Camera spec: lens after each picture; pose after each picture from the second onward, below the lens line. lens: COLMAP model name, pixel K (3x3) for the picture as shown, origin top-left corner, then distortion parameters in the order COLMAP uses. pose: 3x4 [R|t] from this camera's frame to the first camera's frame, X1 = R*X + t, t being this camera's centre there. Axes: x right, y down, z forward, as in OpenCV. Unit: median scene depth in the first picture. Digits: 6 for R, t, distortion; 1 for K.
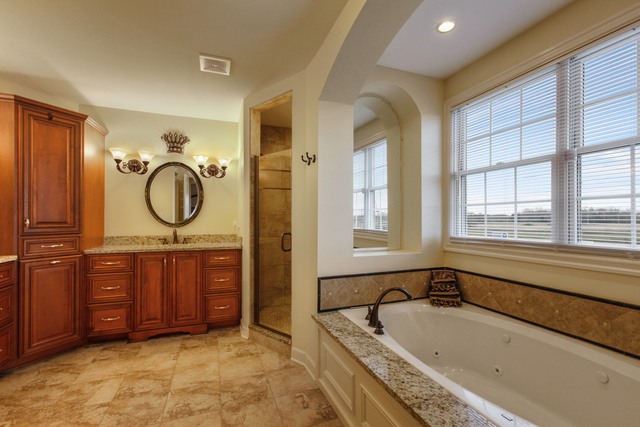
lens RADIAL K [[290.7, 0, 319.5], [0, 290.7, 217.7], [0, 0, 1]] dist [0.017278, 0.000106]
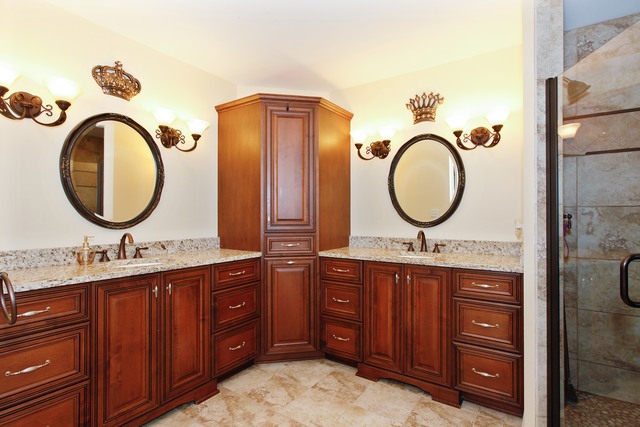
lens RADIAL K [[317.8, 0, 316.5], [0, 317.8, 214.0], [0, 0, 1]] dist [-0.013619, 0.000215]
pose [[0.577597, -0.004692, -0.816308, -0.025883], [0.005927, 0.999981, -0.001554, -0.000288], [0.816300, -0.003941, 0.577614, 0.425345]]
